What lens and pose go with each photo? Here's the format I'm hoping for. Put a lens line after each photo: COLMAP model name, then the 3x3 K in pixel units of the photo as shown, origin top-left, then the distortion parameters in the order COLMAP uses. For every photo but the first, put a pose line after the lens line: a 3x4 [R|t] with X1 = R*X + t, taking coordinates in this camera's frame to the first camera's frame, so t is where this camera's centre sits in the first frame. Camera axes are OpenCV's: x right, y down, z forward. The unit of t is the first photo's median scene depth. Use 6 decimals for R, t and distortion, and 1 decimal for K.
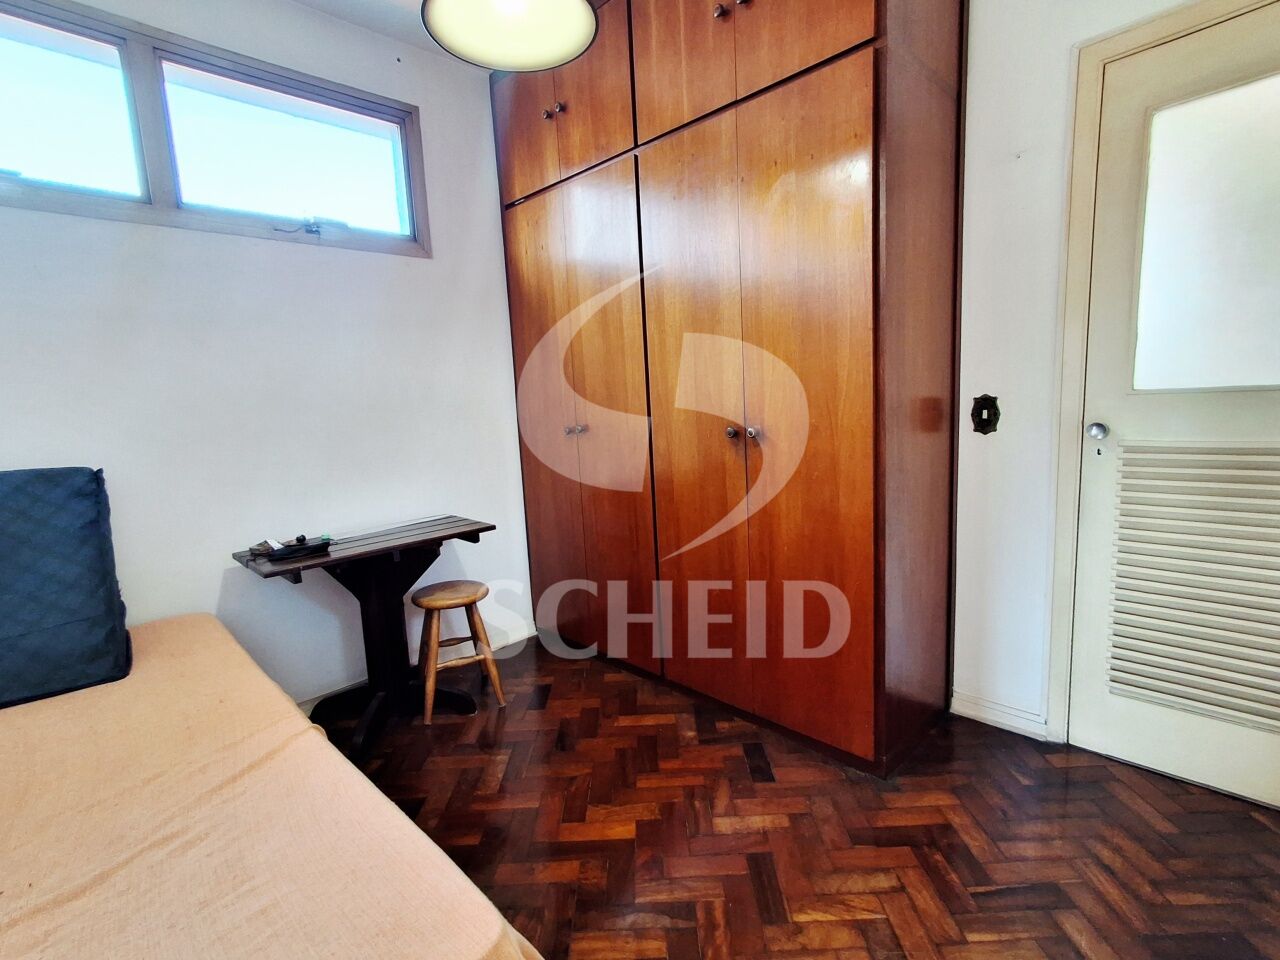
lens RADIAL K [[614.4, 0, 641.7], [0, 614.4, 477.0], [0, 0, 1]] dist [0.007098, 0.000311]
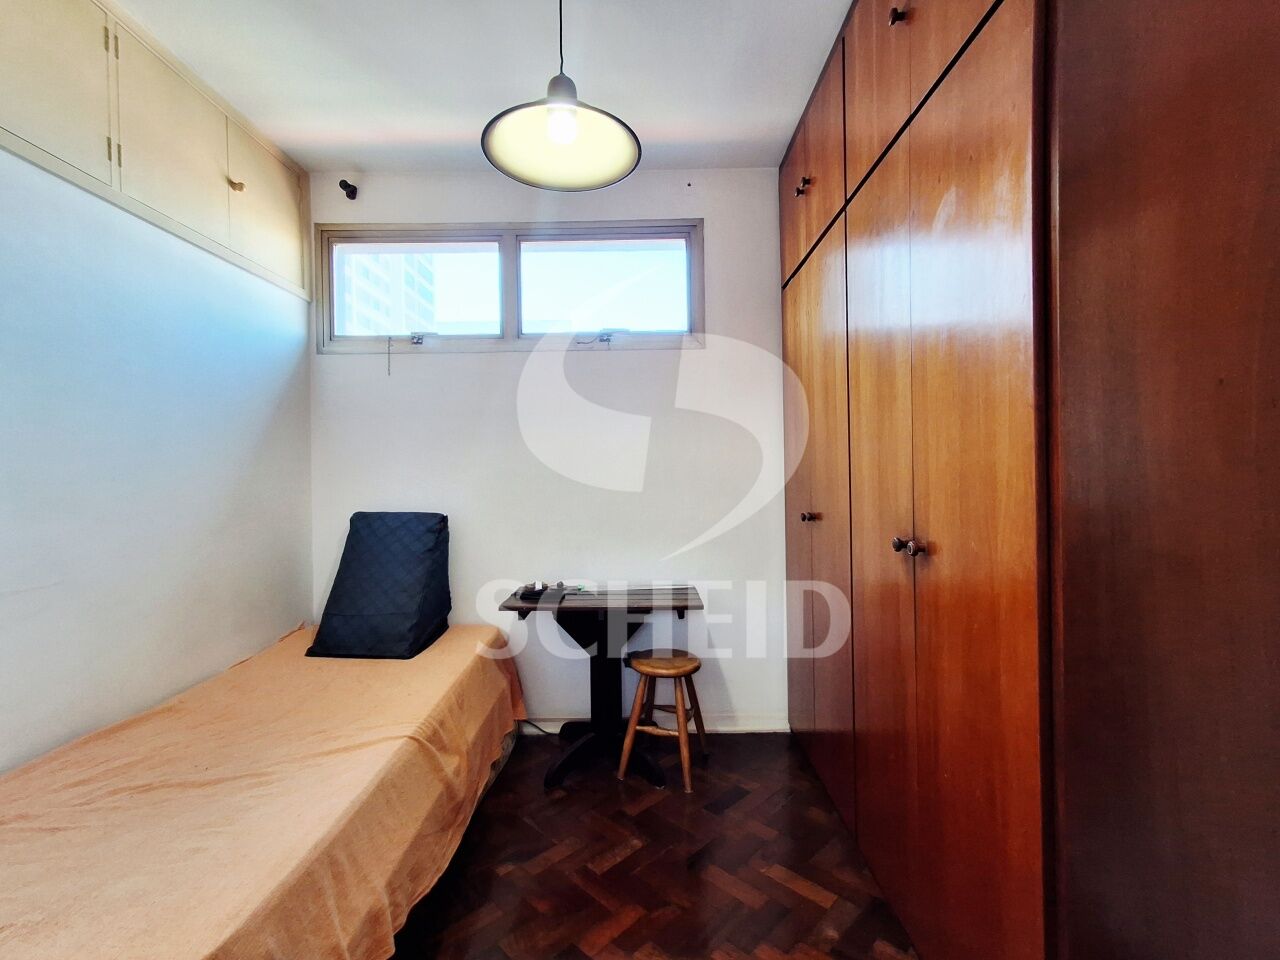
lens RADIAL K [[586.7, 0, 640.0], [0, 586.7, 480.0], [0, 0, 1]] dist [0.001410, 0.000677]
pose [[0.708849, 0.050207, -0.703571, 0.451784], [-0.117710, 0.991896, -0.047812, -0.084759], [0.695469, 0.116709, 0.709015, 0.296082]]
